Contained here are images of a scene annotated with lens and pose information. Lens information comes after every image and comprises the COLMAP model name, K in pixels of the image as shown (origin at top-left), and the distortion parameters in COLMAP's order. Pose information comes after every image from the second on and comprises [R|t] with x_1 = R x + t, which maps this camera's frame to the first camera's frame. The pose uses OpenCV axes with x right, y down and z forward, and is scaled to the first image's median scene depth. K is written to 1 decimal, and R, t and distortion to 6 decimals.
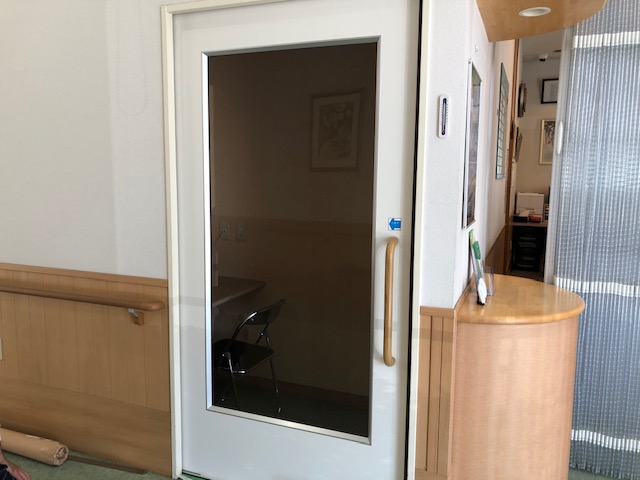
lens RADIAL K [[525.3, 0, 310.4], [0, 525.3, 234.7], [0, 0, 1]] dist [0.027333, -0.023499]
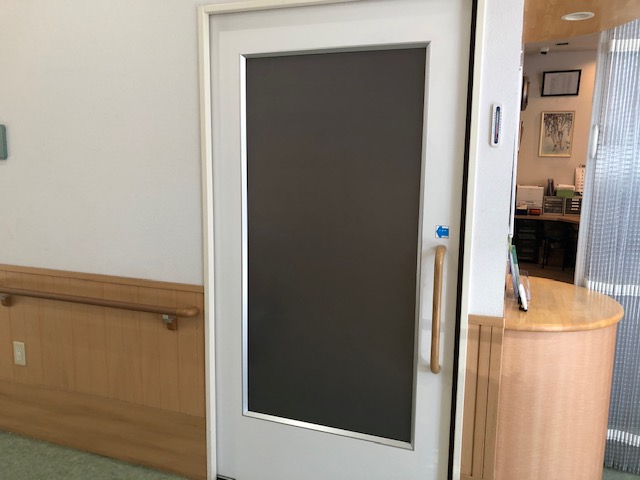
lens RADIAL K [[525.3, 0, 315.0], [0, 525.3, 236.4], [0, 0, 1]] dist [0.027333, -0.023499]
pose [[0.999499, -0.002808, 0.031541, -0.095314], [0.001985, 0.999658, 0.026070, -0.032878], [-0.031603, -0.025994, 0.999162, 0.011221]]
